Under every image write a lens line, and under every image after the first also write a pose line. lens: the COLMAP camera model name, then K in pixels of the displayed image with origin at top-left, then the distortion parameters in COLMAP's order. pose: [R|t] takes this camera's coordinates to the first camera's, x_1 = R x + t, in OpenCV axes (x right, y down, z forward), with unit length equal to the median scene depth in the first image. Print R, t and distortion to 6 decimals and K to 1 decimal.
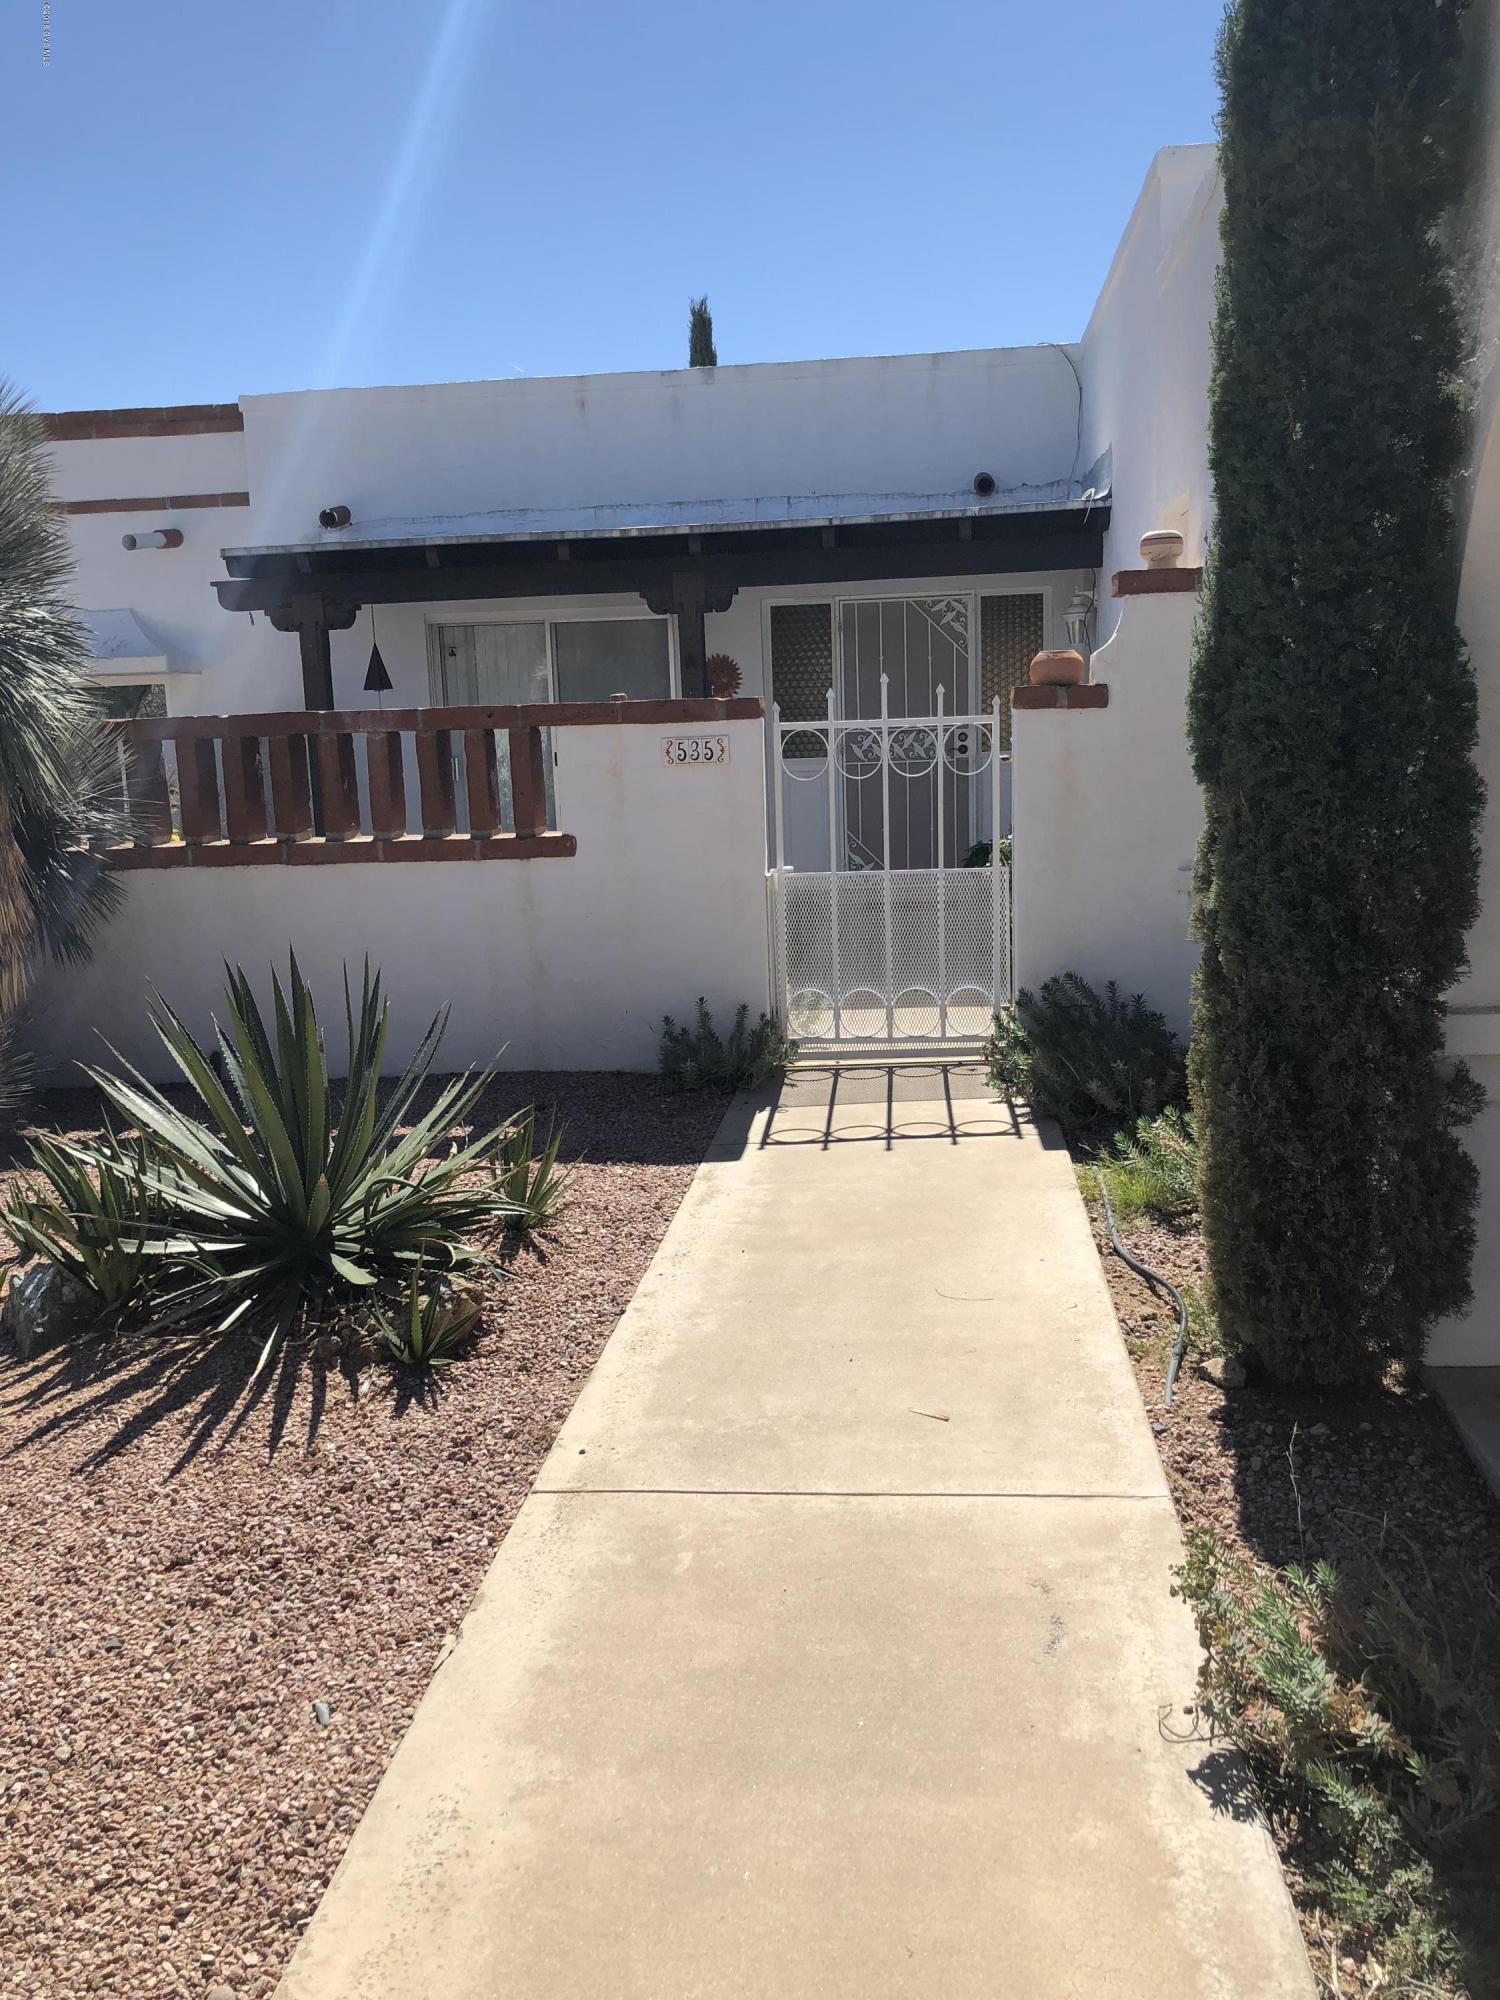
lens RADIAL K [[1656.7, 0, 756.9], [0, 1656.7, 987.8], [0, 0, 1]] dist [0.032965, -0.053411]
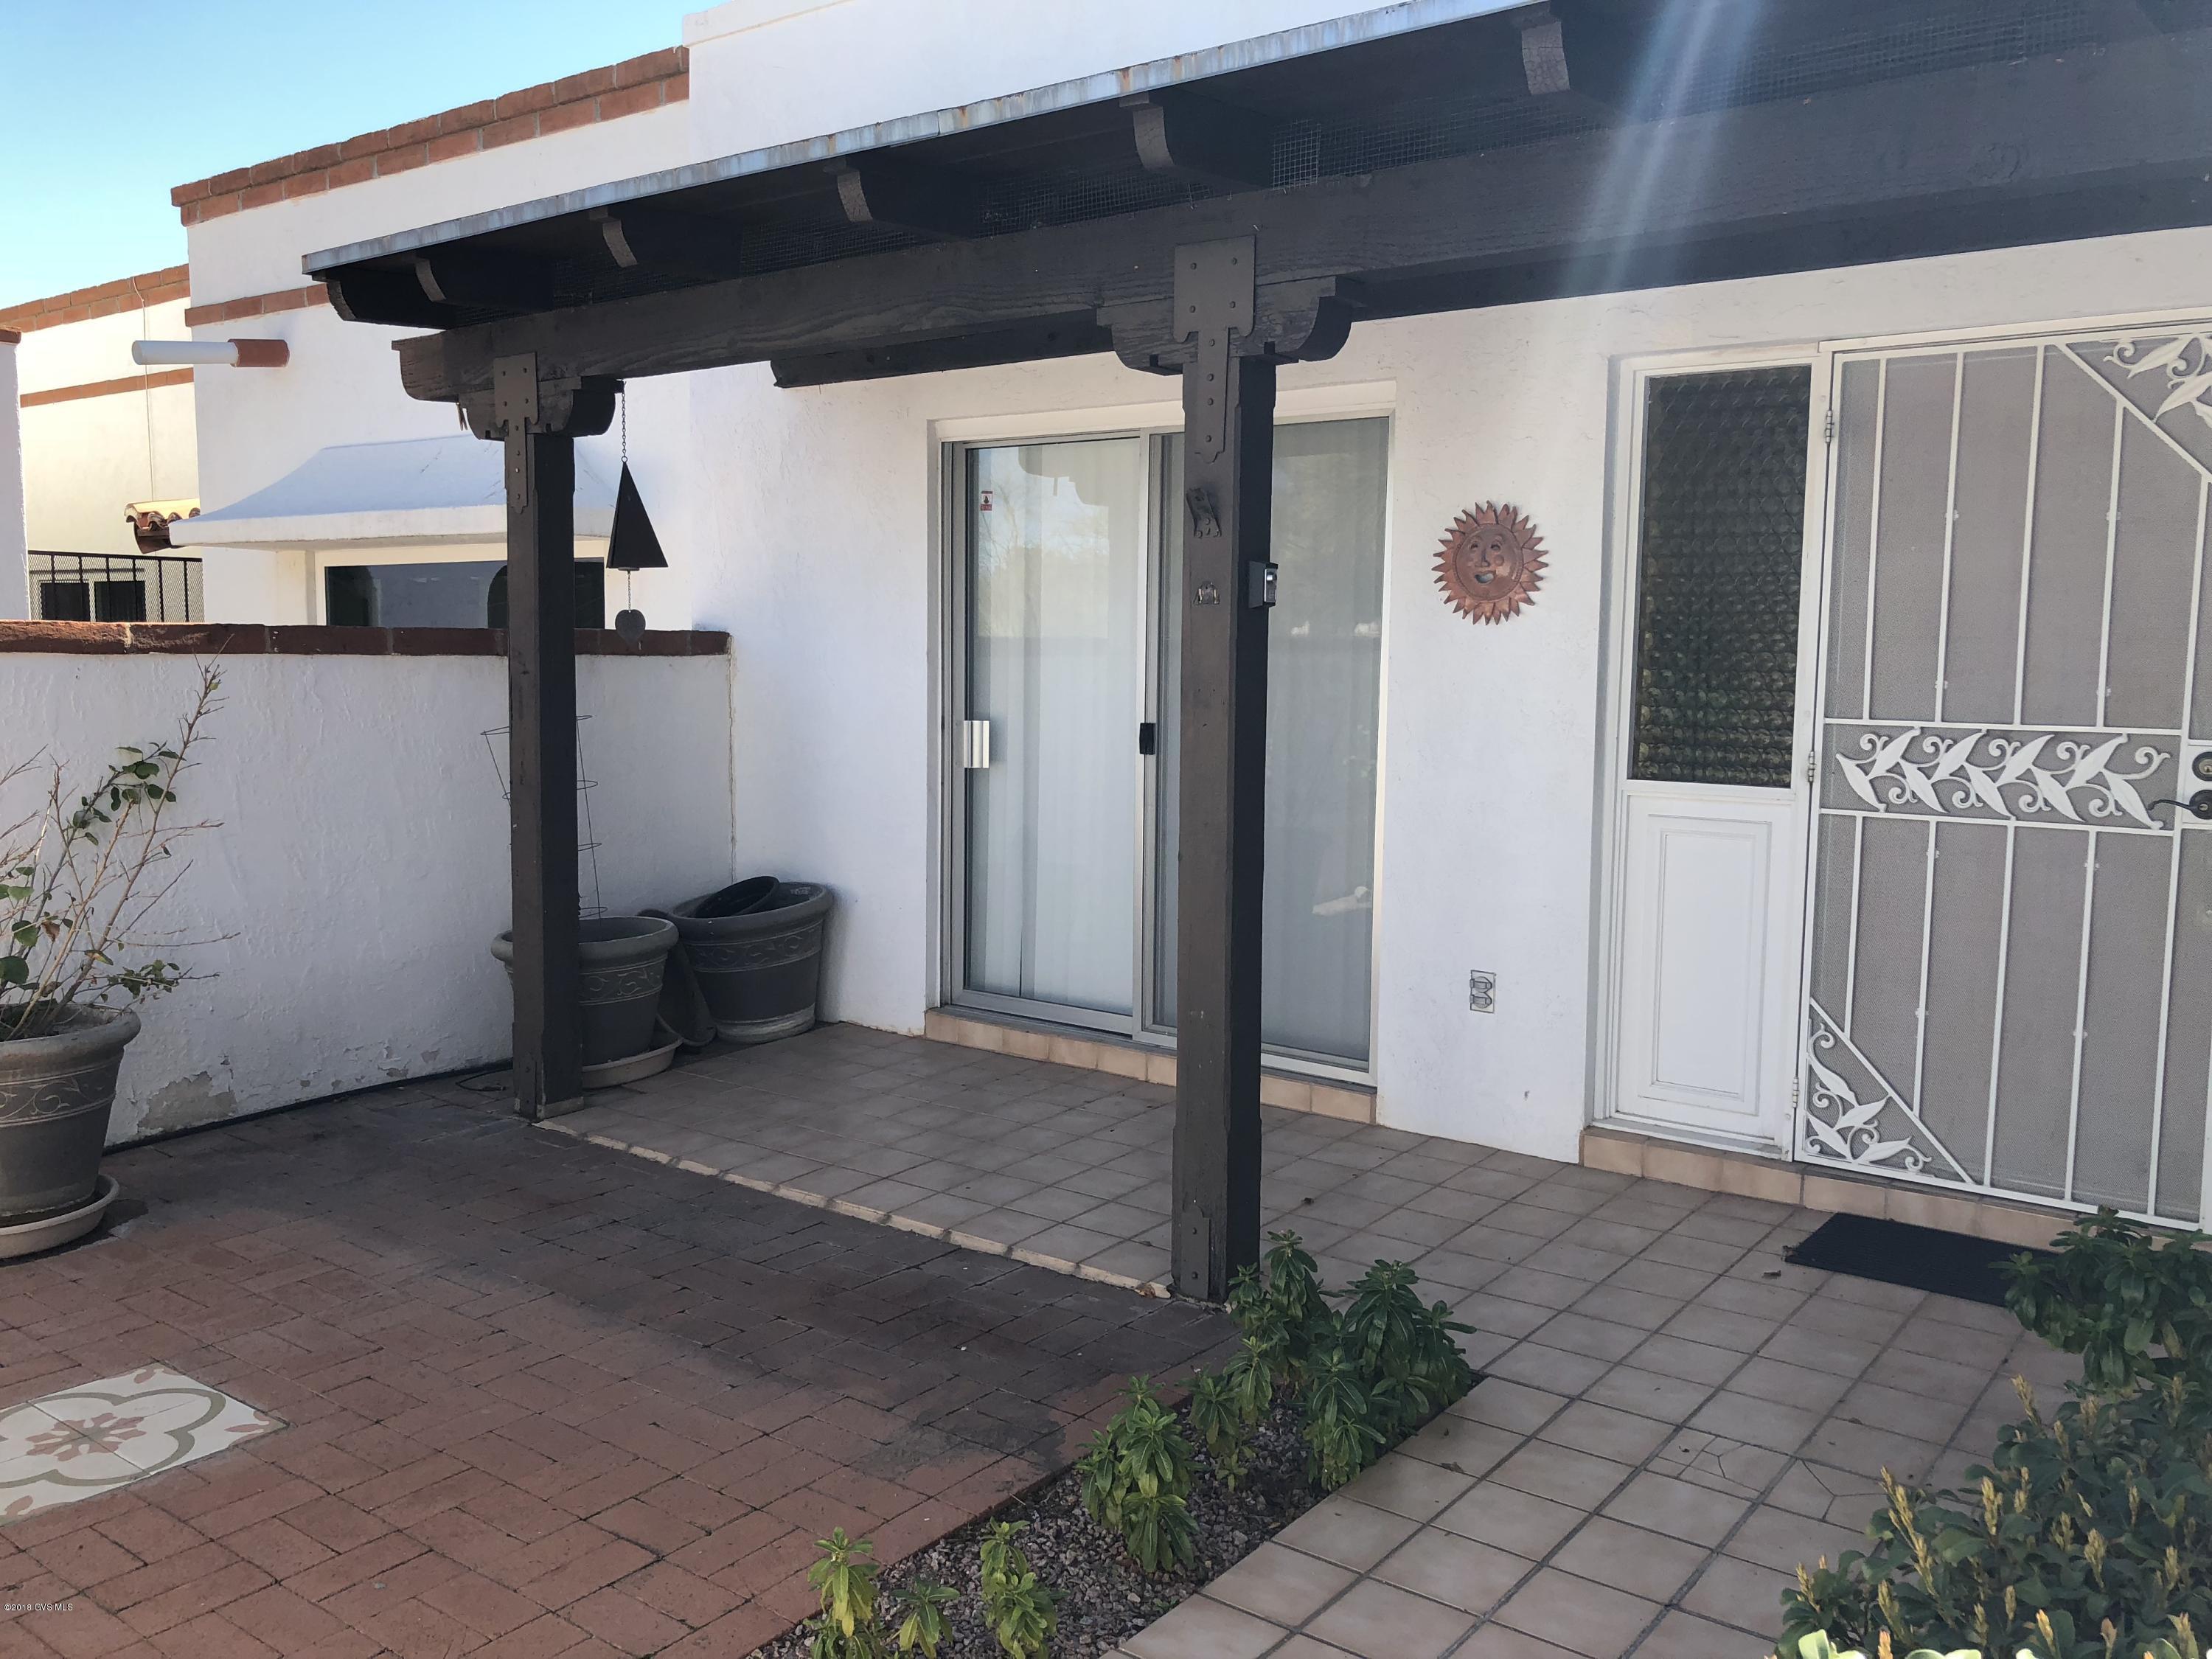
lens RADIAL K [[1833.3, 0, 1106.0], [0, 1833.3, 829.5], [0, 0, 1]] dist [-0.002593, -0.005427]
pose [[0.846326, 0.097993, -0.523573, 0.146083], [-0.126371, 0.991808, -0.018643, -0.118439], [0.517457, 0.081943, 0.851777, 0.665074]]
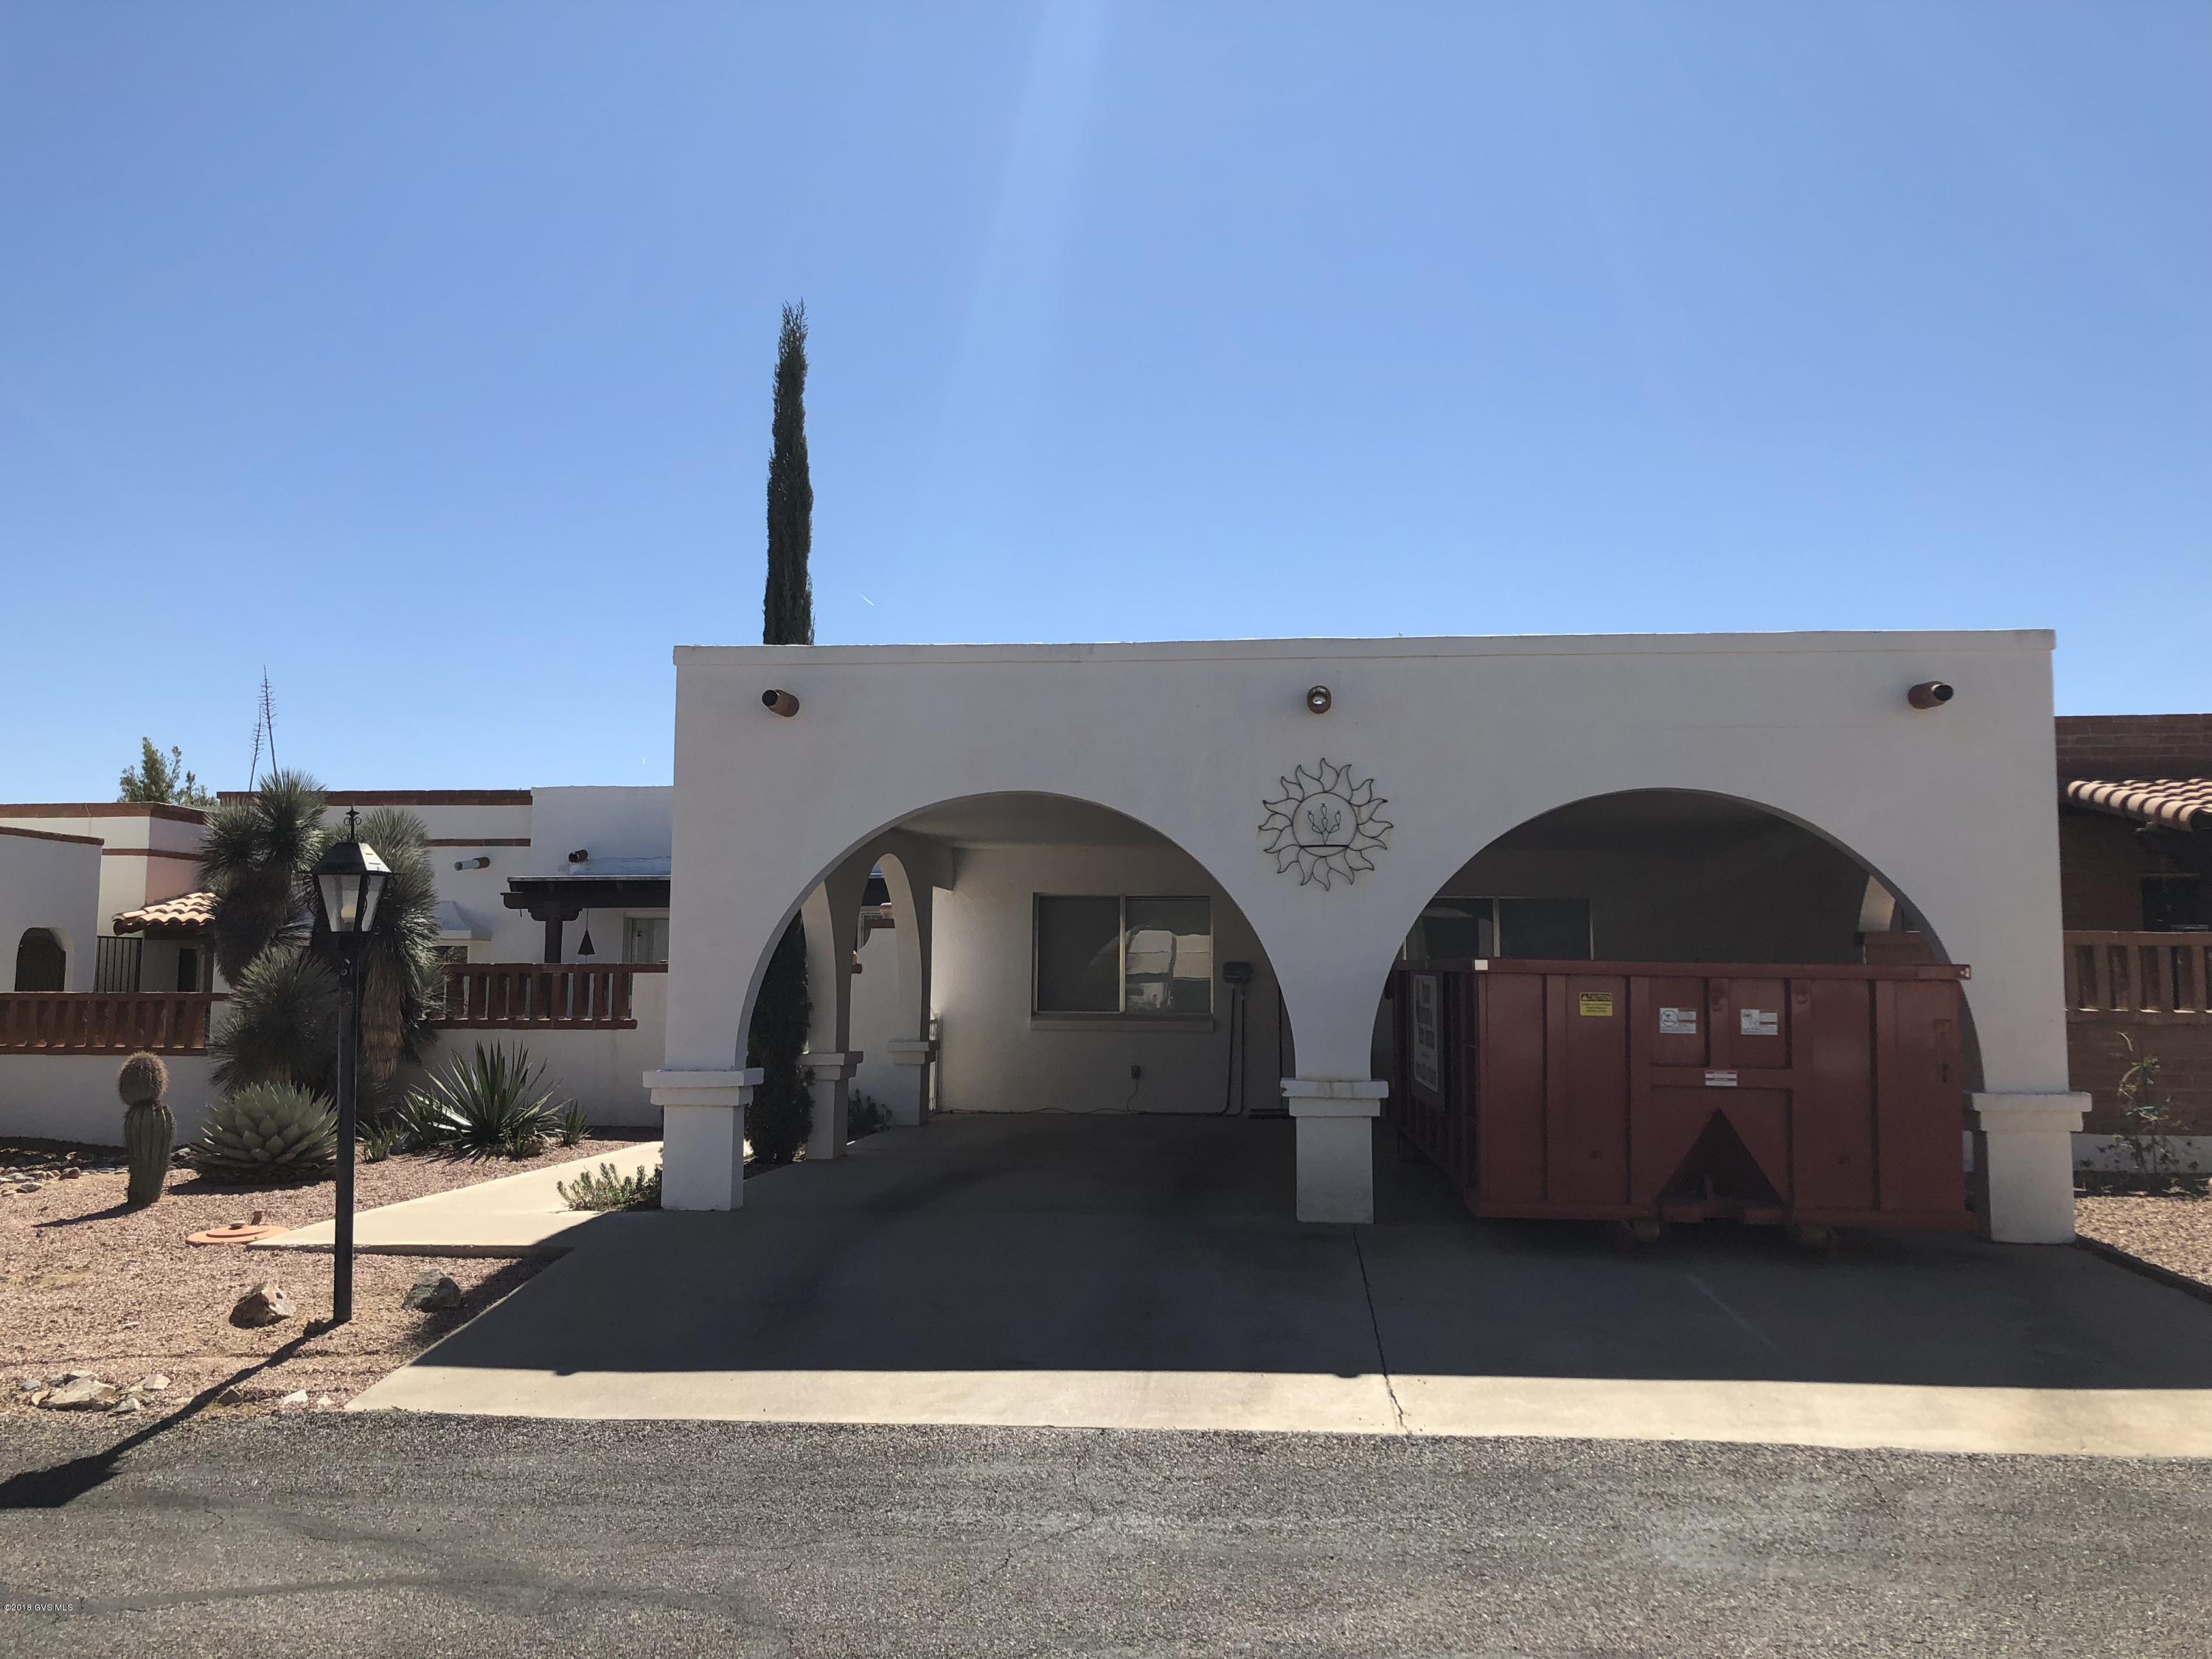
lens RADIAL K [[1832.3, 0, 1103.9], [0, 1832.3, 826.8], [0, 0, 1]] dist [0.032965, -0.053411]
pose [[0.999227, 0.038732, -0.006663, 0.346054], [-0.039159, 0.966807, -0.252490, 0.169969], [-0.003338, 0.252556, 0.967577, -0.977702]]
